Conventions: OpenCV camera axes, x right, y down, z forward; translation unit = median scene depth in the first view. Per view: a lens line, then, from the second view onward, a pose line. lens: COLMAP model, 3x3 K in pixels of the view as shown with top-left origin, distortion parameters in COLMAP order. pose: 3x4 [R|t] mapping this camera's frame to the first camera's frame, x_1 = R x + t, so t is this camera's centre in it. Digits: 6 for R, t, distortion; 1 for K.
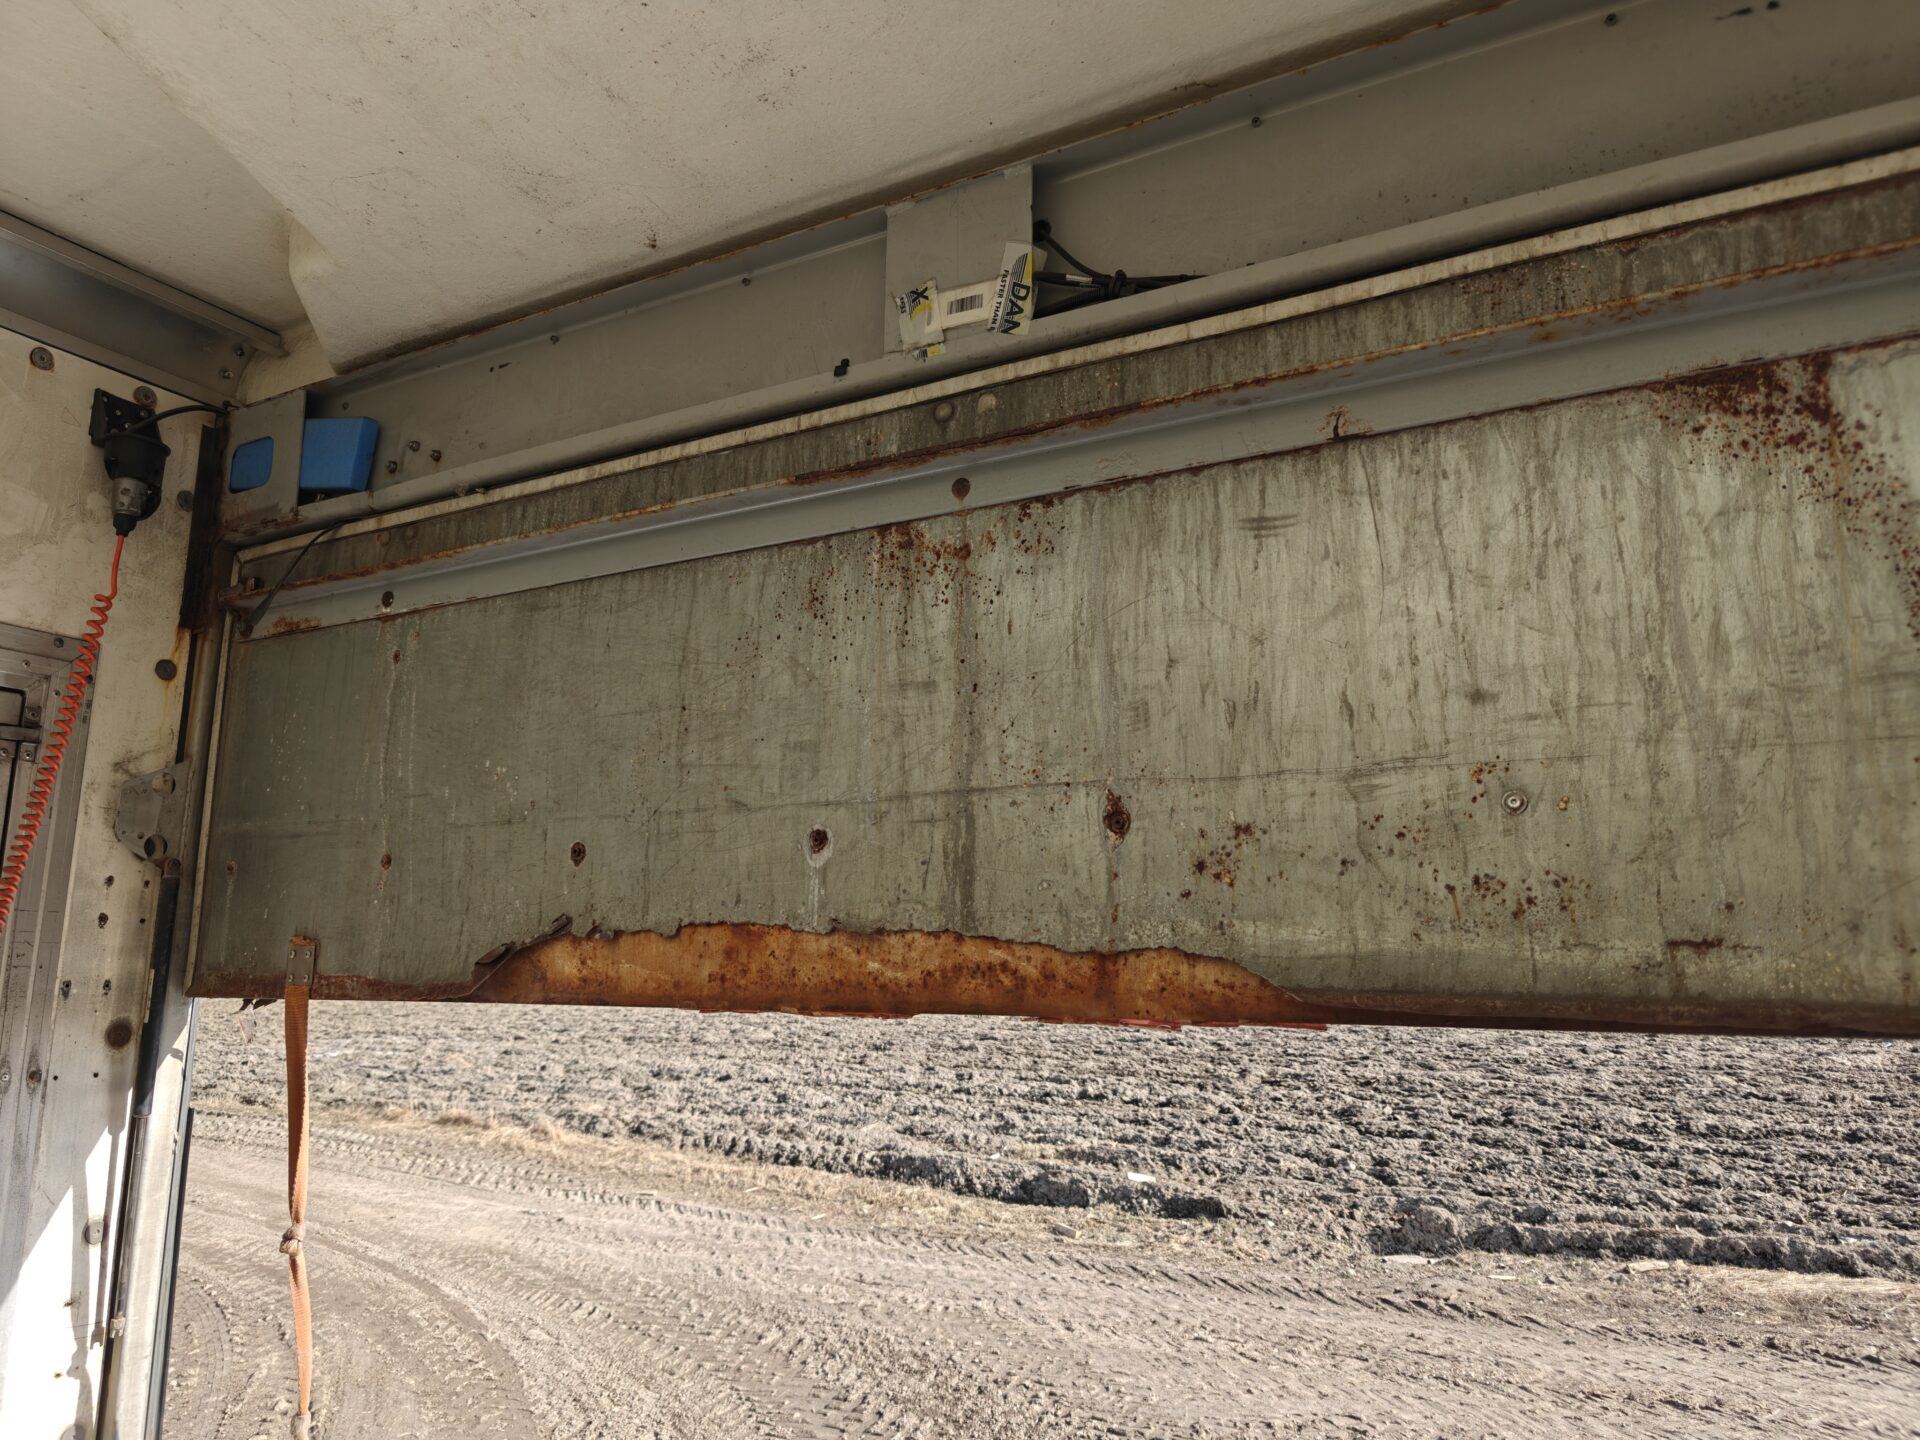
lens RADIAL K [[1324.3, 0, 941.3], [0, 1324.3, 751.0], [0, 0, 1]] dist [0.034123, -0.037037]
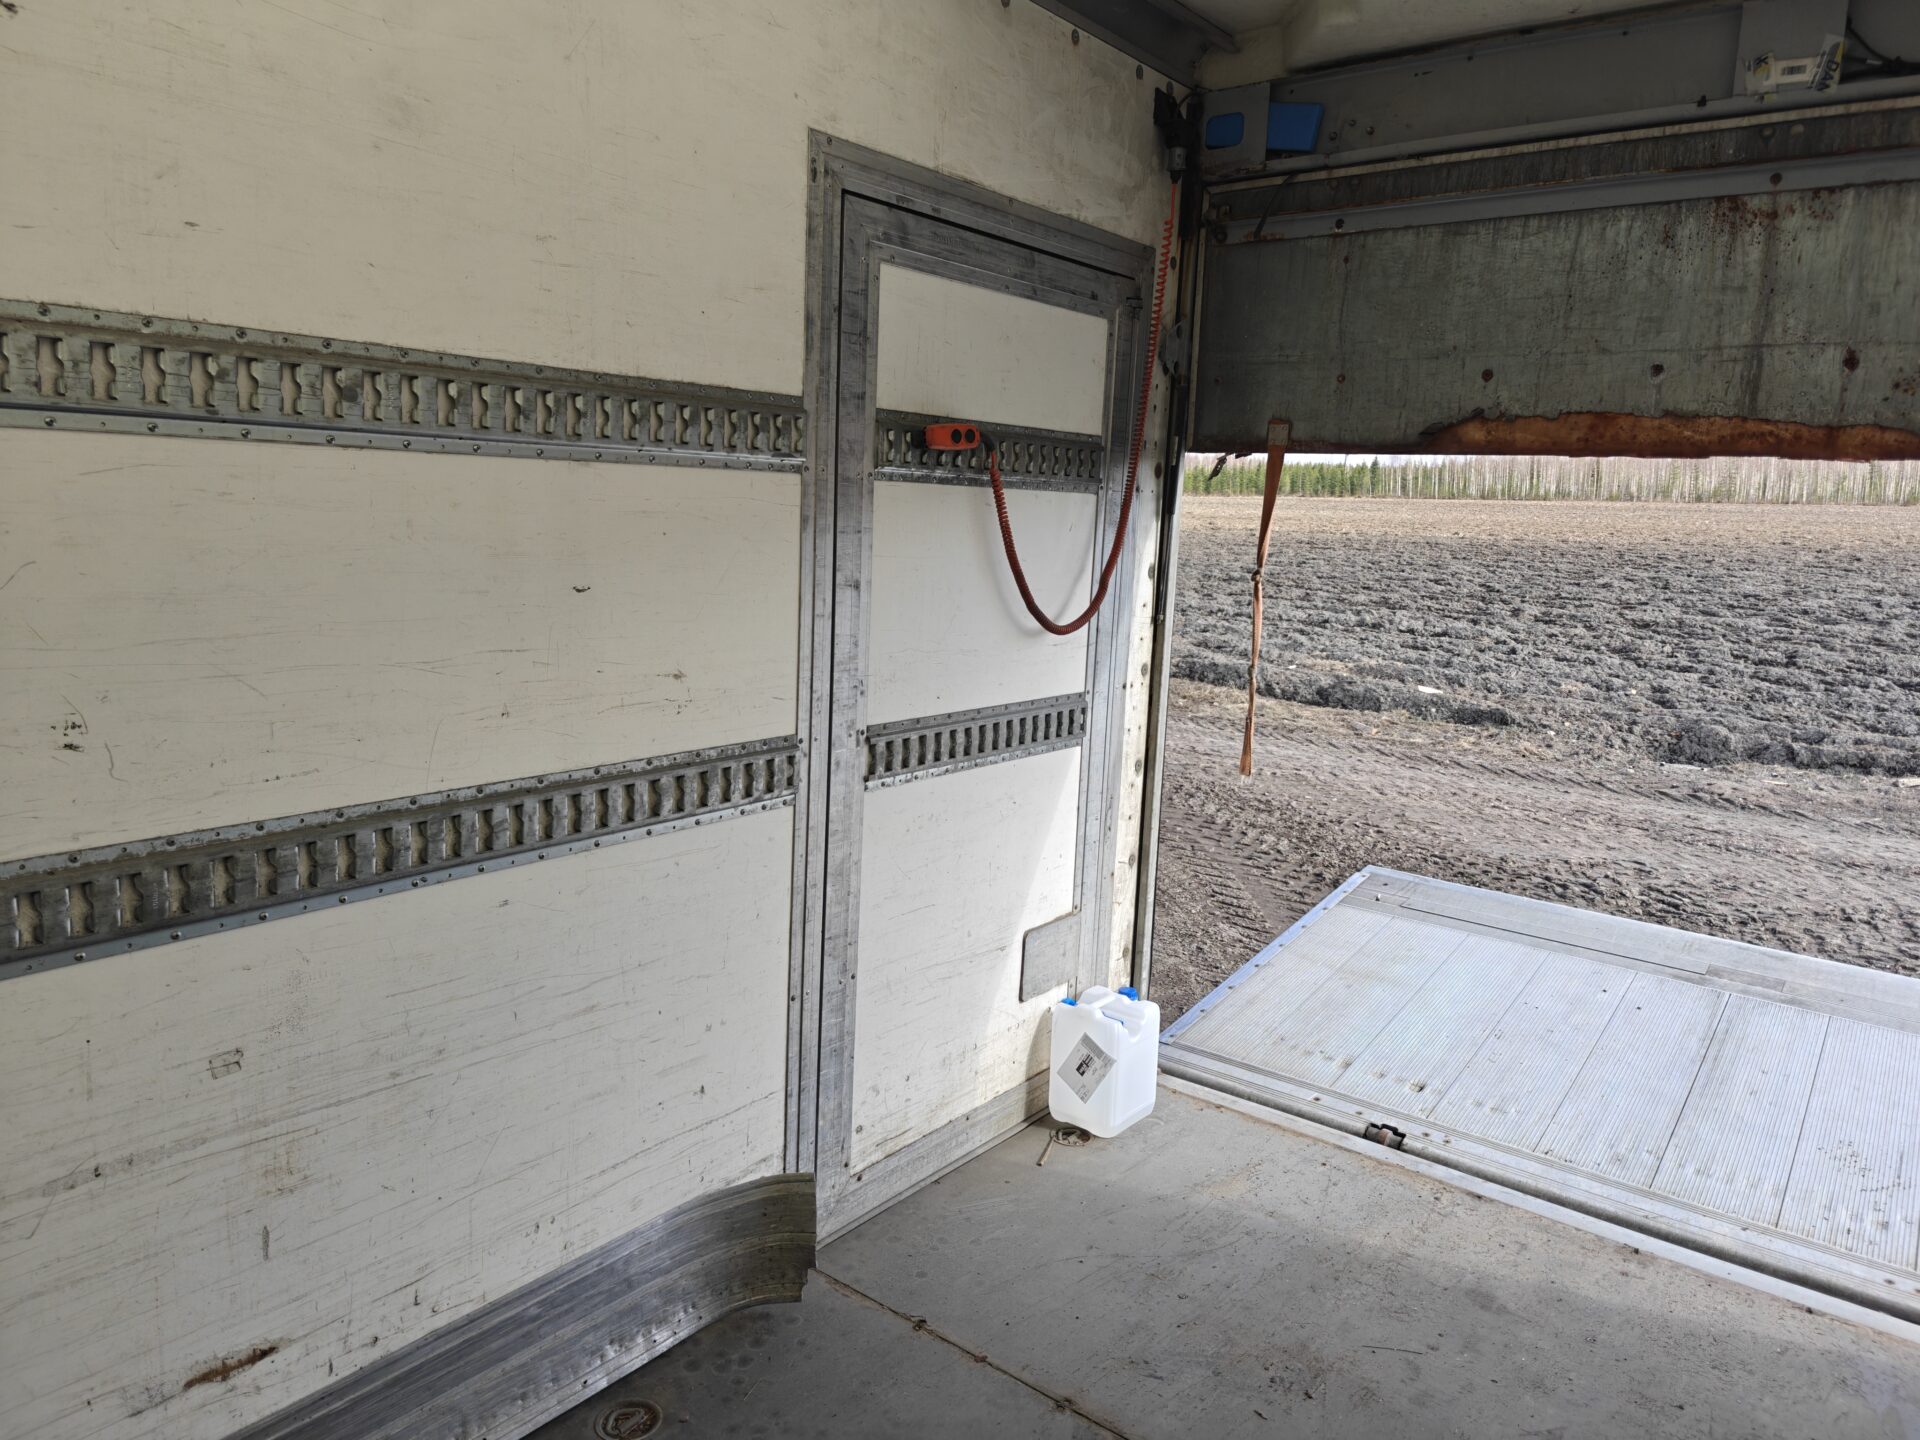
lens RADIAL K [[1324.3, 0, 934.4], [0, 1324.3, 727.9], [0, 0, 1]] dist [0.034123, -0.037037]
pose [[0.985963, 0.060929, -0.155453, -0.586854], [-0.007847, 0.946920, 0.321373, -0.041758], [0.166782, -0.315642, 0.934106, -0.871816]]
